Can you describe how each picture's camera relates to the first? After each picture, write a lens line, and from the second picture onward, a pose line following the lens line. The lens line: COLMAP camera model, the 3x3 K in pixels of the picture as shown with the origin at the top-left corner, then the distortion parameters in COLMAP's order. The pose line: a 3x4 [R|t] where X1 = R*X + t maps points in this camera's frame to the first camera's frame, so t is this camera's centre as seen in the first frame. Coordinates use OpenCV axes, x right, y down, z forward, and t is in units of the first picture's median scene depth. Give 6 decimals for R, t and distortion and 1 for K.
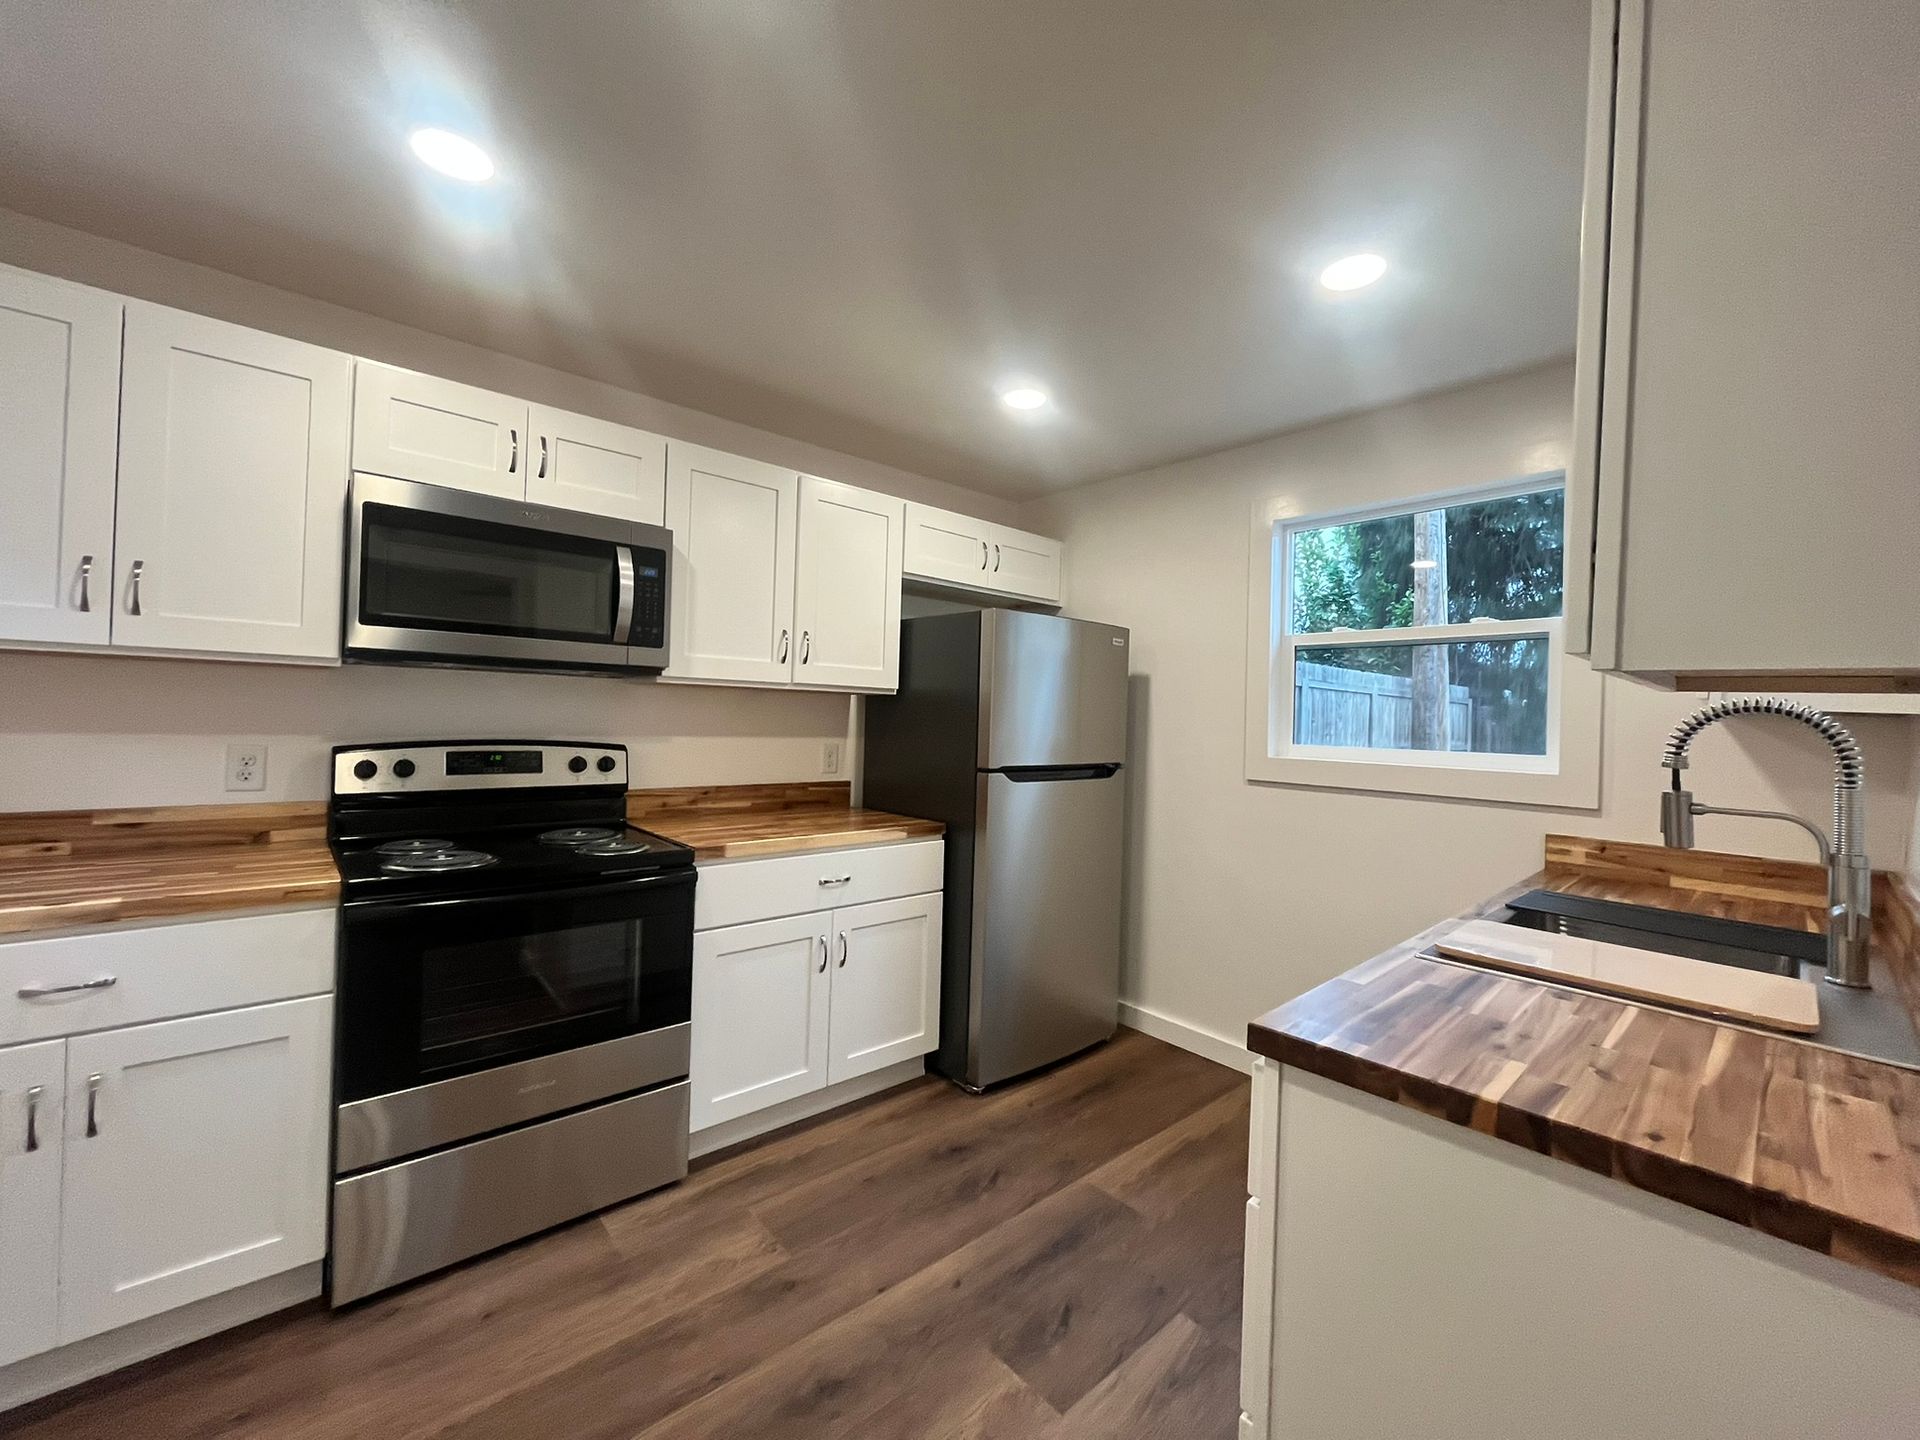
lens RADIAL K [[766.0, 0, 956.6], [0, 766.0, 714.7], [0, 0, 1]] dist [-0.000792, 0.000631]
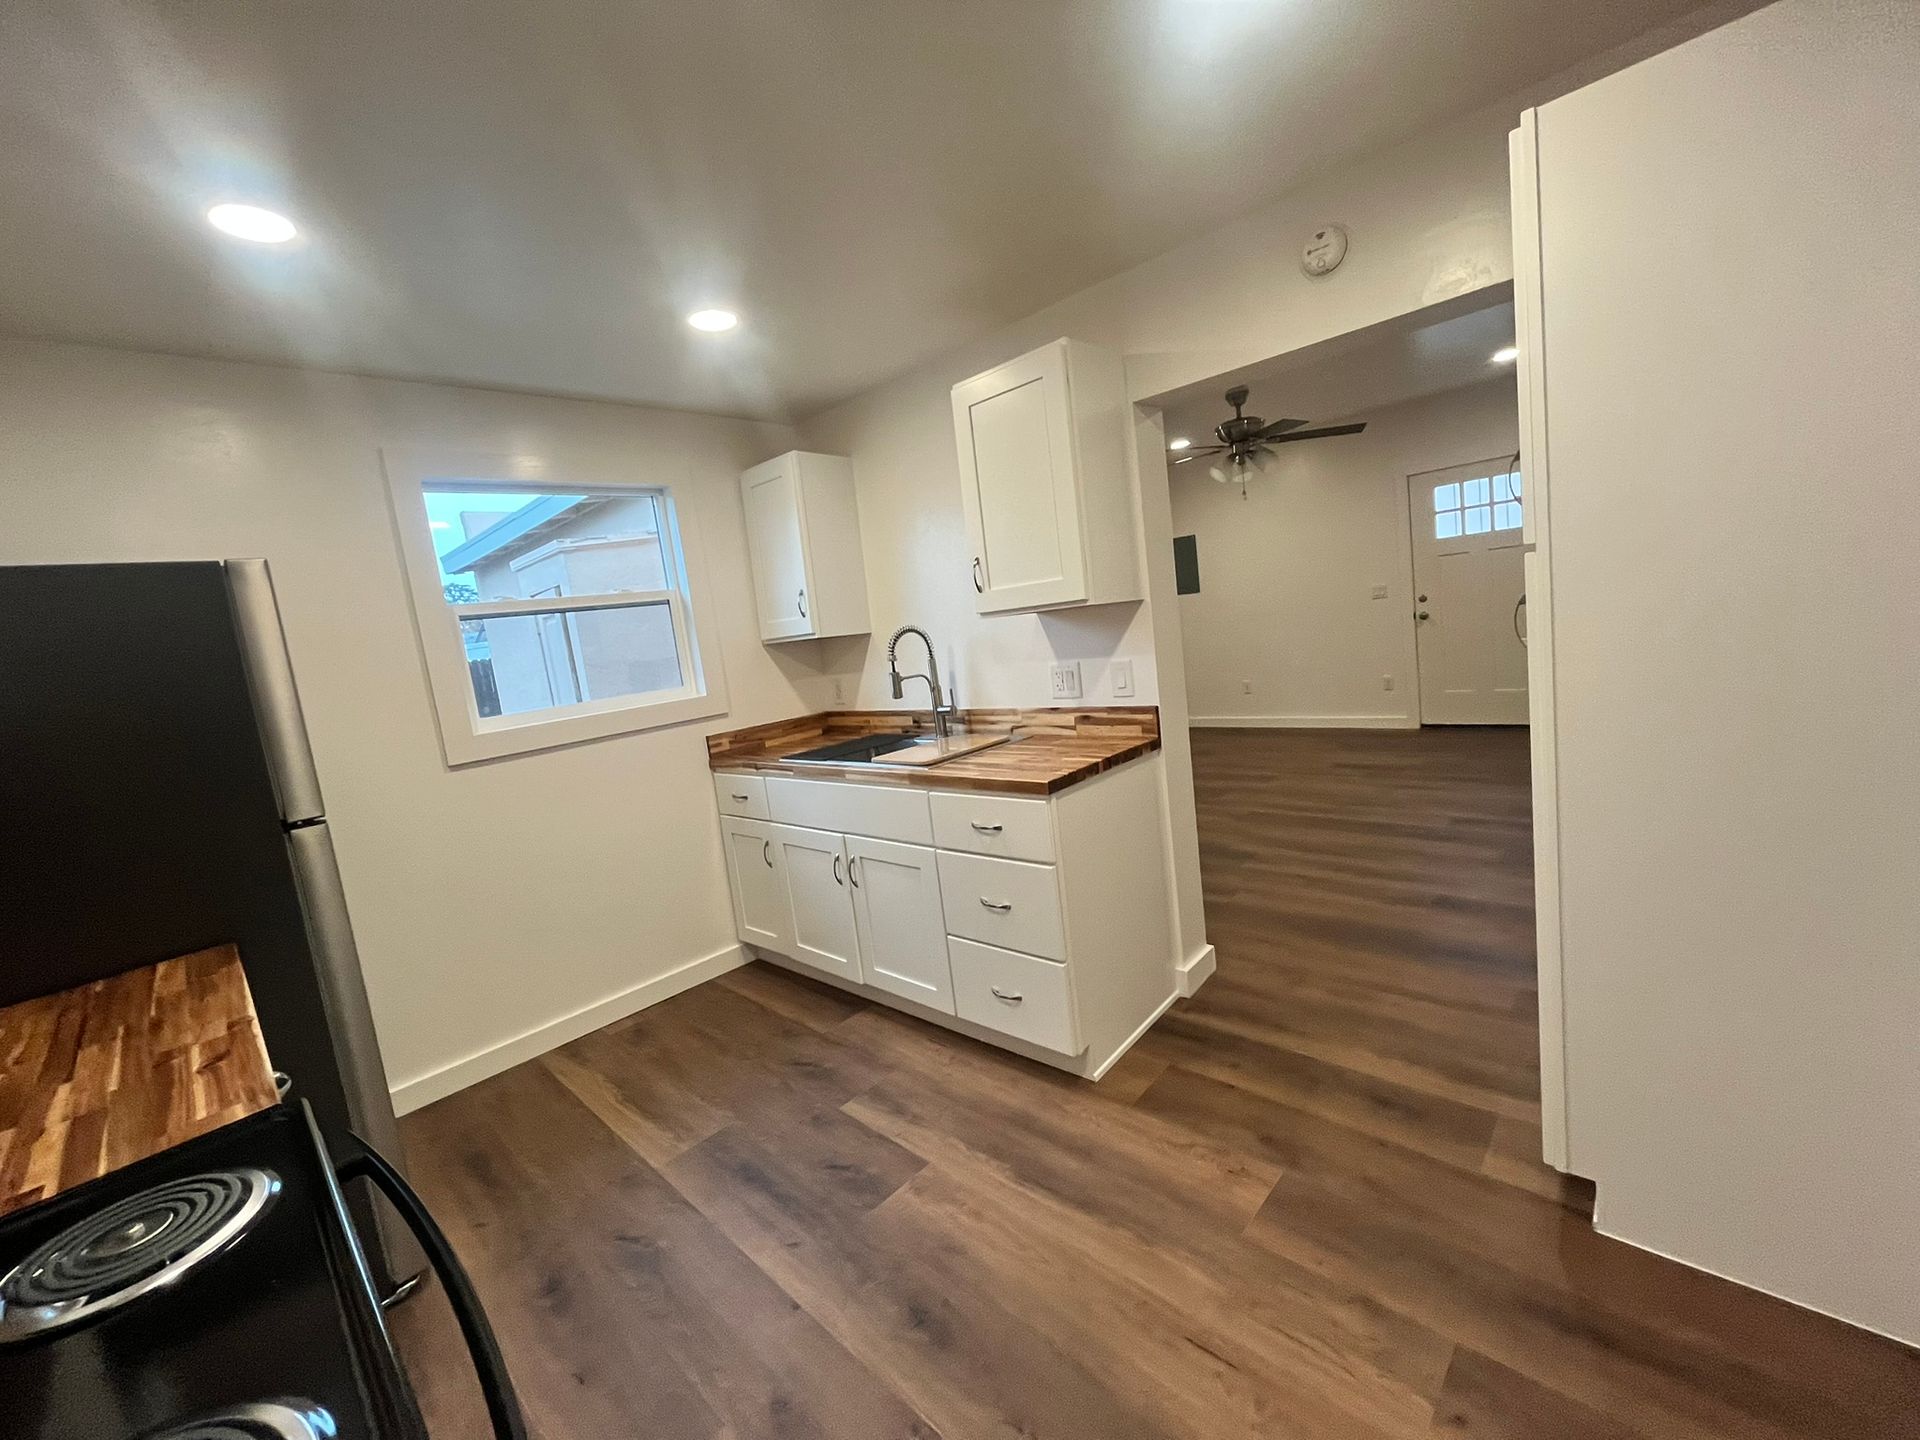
lens RADIAL K [[766.0, 0, 961.4], [0, 766.0, 715.8], [0, 0, 1]] dist [-0.000792, 0.000631]
pose [[-0.080295, -0.141164, 0.986725, -1.015336], [0.118040, 0.981608, 0.150038, -0.067174], [-0.989757, 0.128521, -0.062155, 0.846201]]
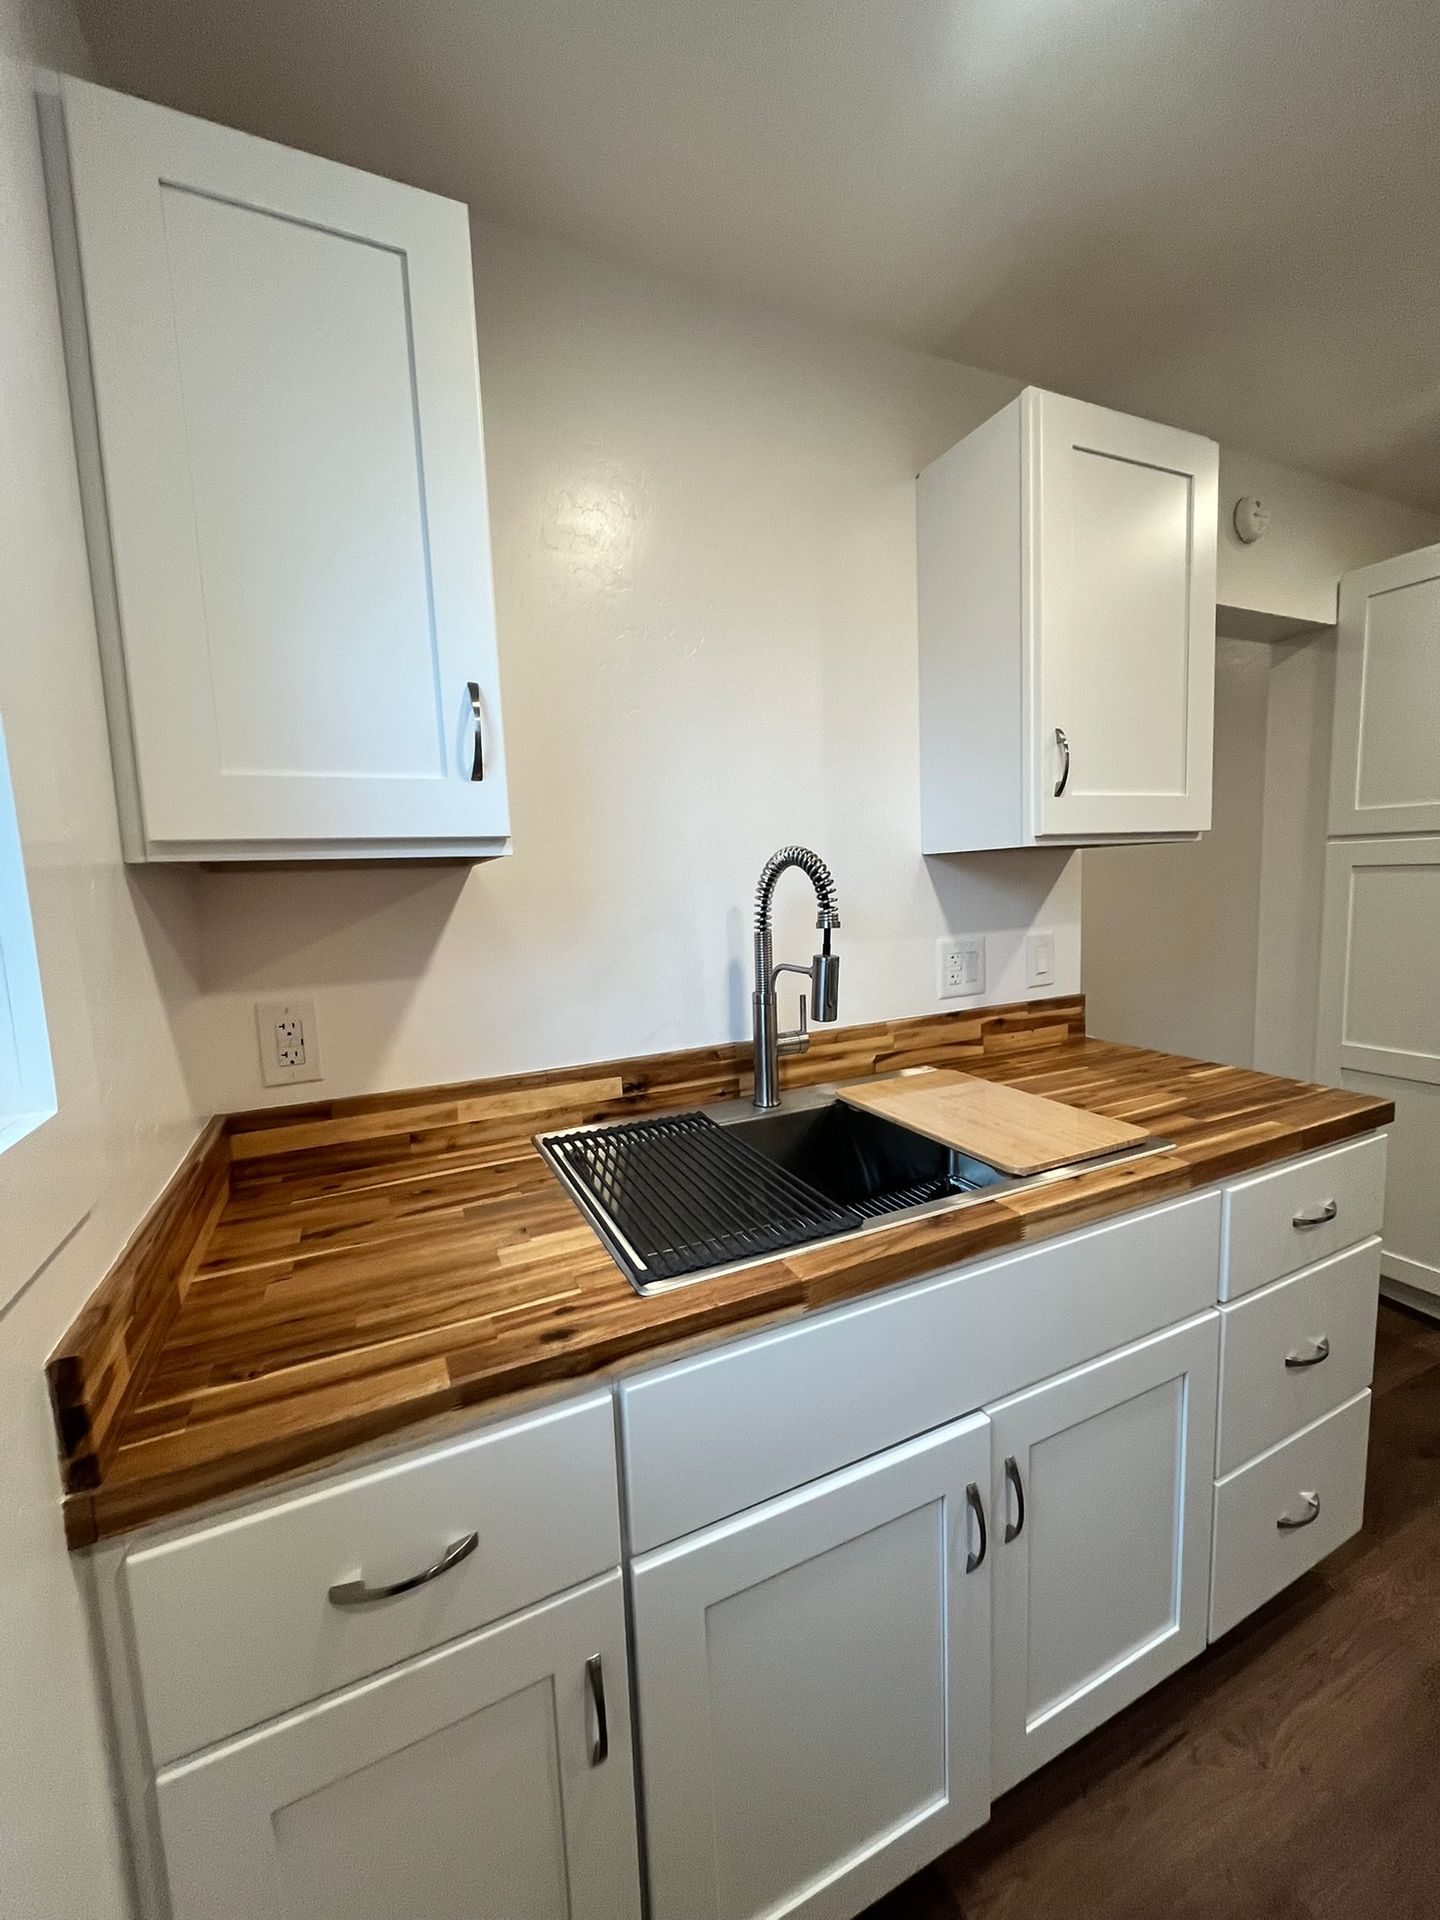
lens RADIAL K [[766.0, 0, 718.4], [0, 766.0, 965.1], [0, 0, 1]] dist [-0.000792, 0.000631]
pose [[-0.954462, -0.028786, 0.296939, 0.700342], [0.008913, 0.992138, 0.124830, 0.001441], [-0.298198, 0.121792, -0.946702, 1.621397]]
